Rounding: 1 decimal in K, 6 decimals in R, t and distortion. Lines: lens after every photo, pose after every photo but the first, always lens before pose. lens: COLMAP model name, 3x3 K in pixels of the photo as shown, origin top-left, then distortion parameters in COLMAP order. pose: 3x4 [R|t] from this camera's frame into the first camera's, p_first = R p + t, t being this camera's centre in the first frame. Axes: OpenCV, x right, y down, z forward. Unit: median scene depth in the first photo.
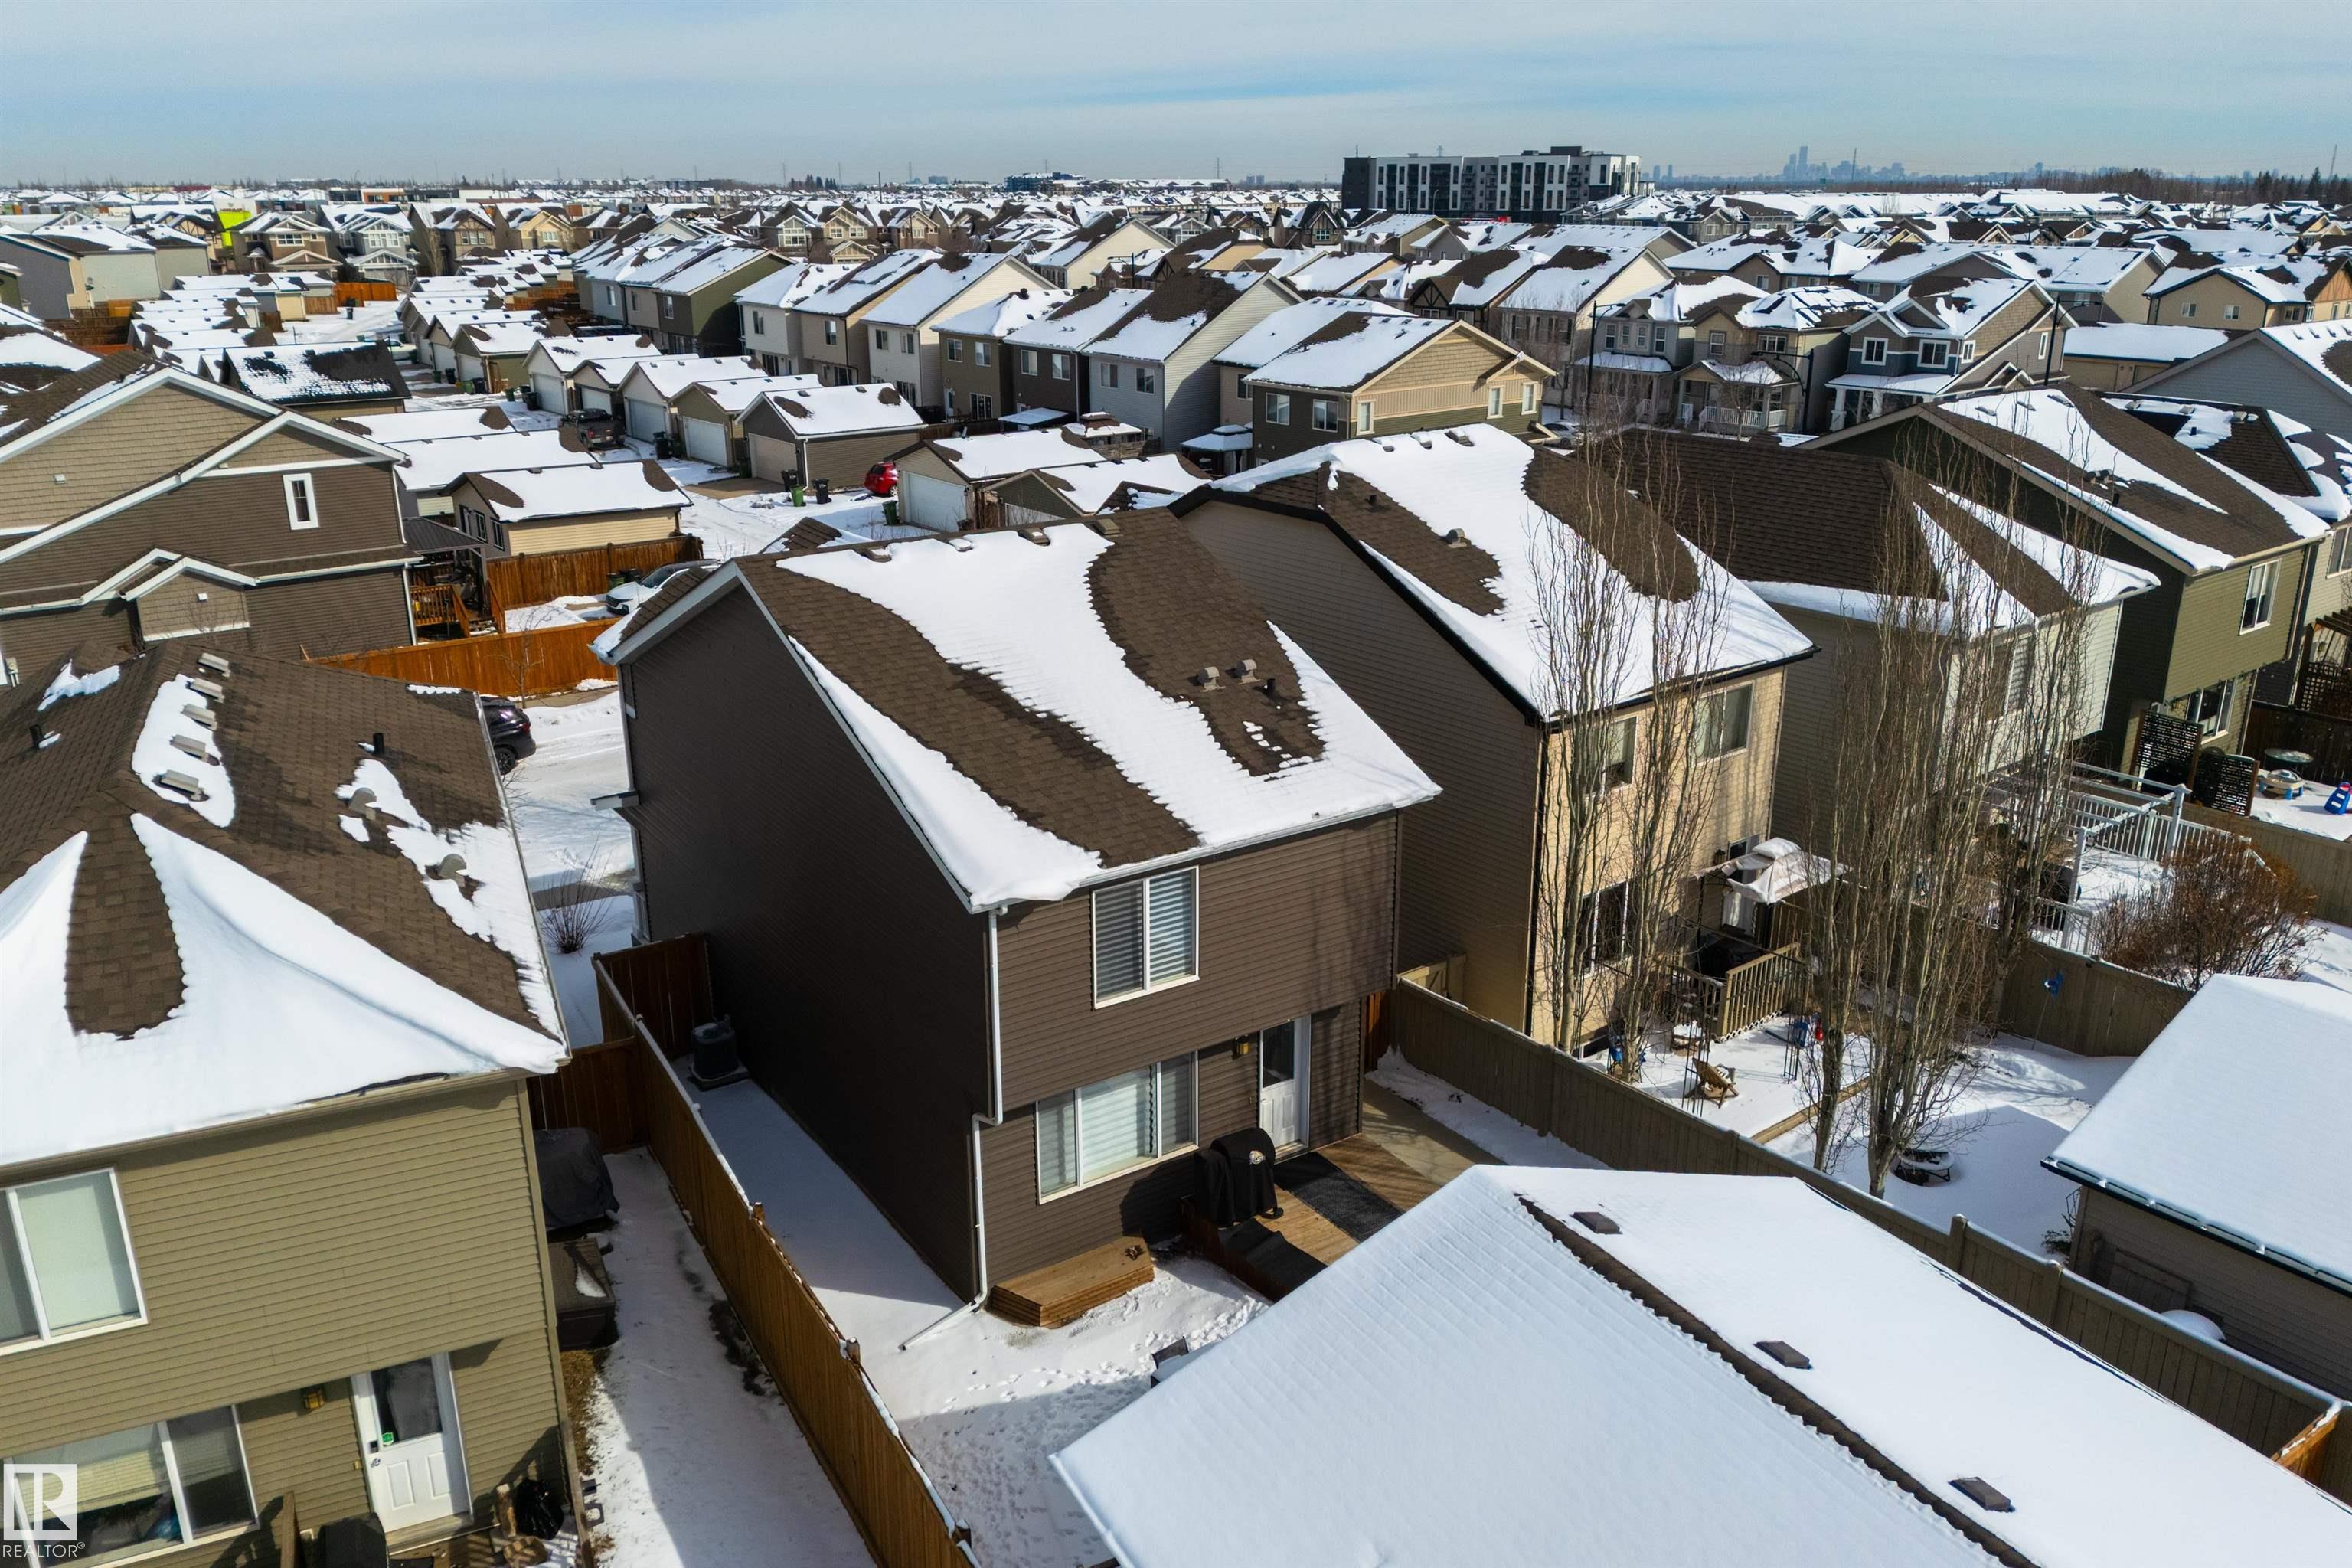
lens RADIAL K [[1784.7, 0, 1210.2], [0, 1784.7, 796.3], [0, 0, 1]] dist [0.033204, -0.061867]
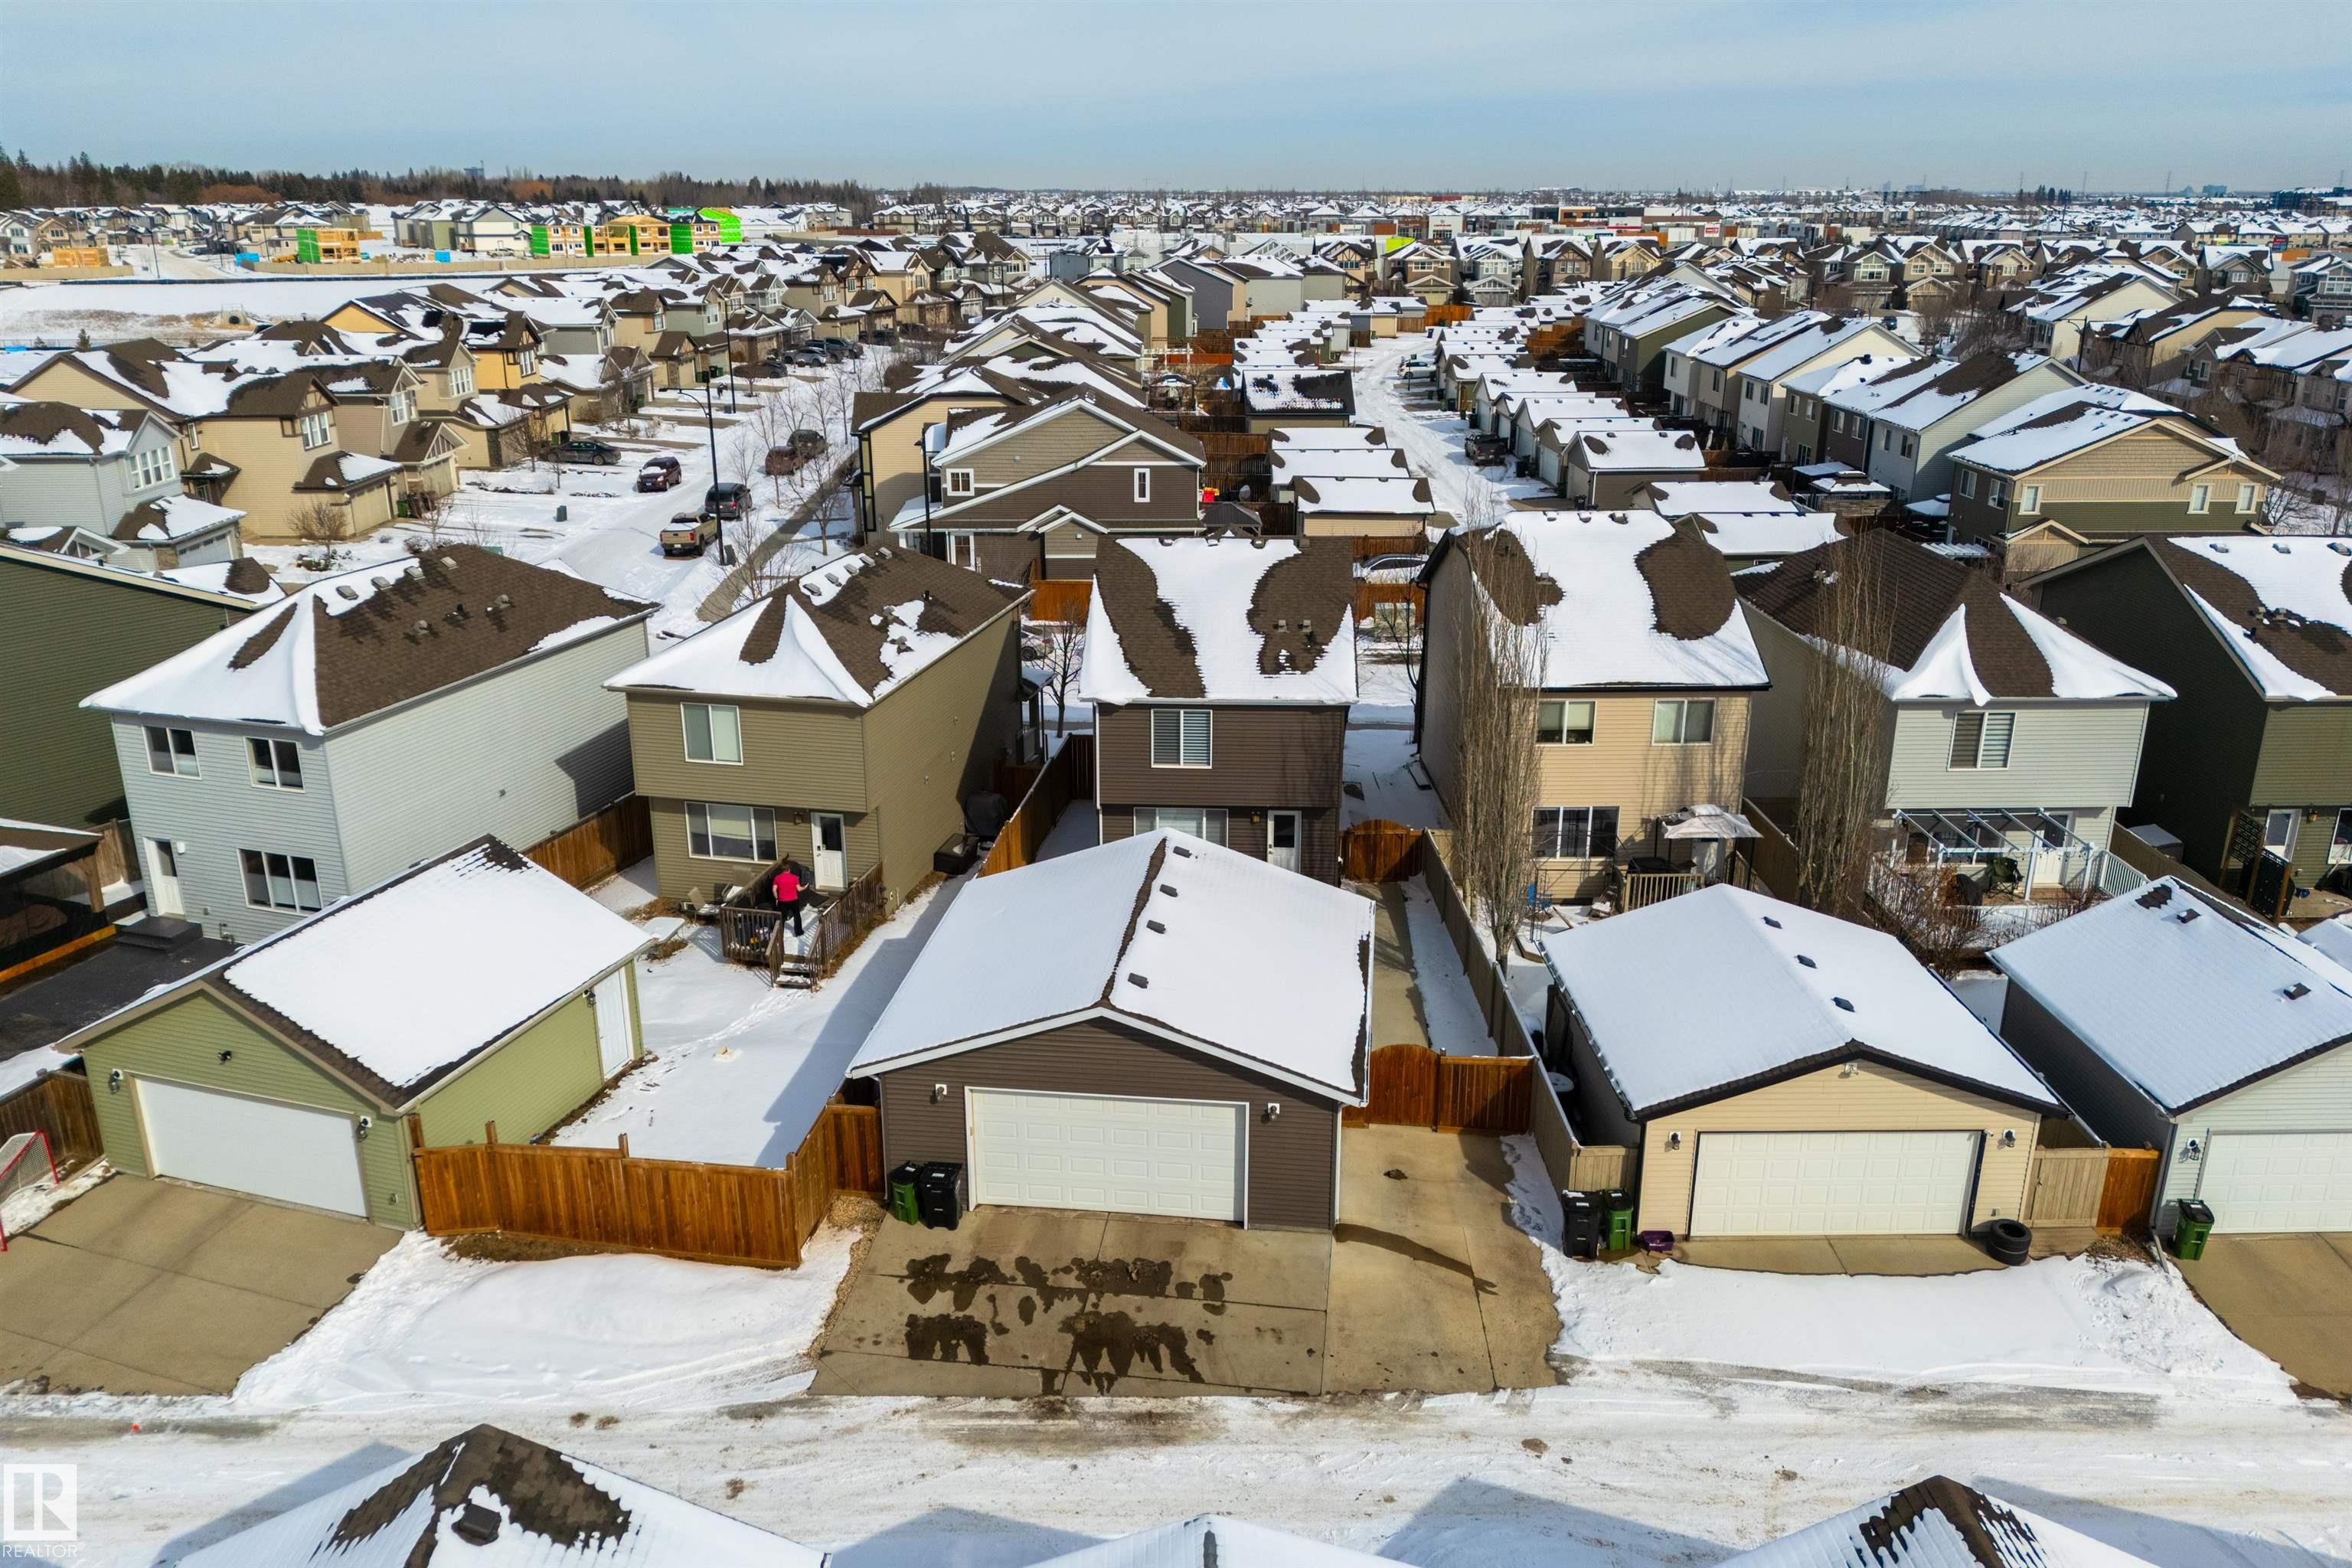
lens RADIAL K [[1810.6, 0, 1176.0], [0, 1810.6, 784.0], [0, 0, 1]] dist [0.076339, -0.182496]
pose [[0.797058, 0.191322, -0.572795, 0.286058], [-0.198735, 0.978758, 0.050374, 0.006620], [0.570265, 0.073683, 0.818149, -0.173053]]
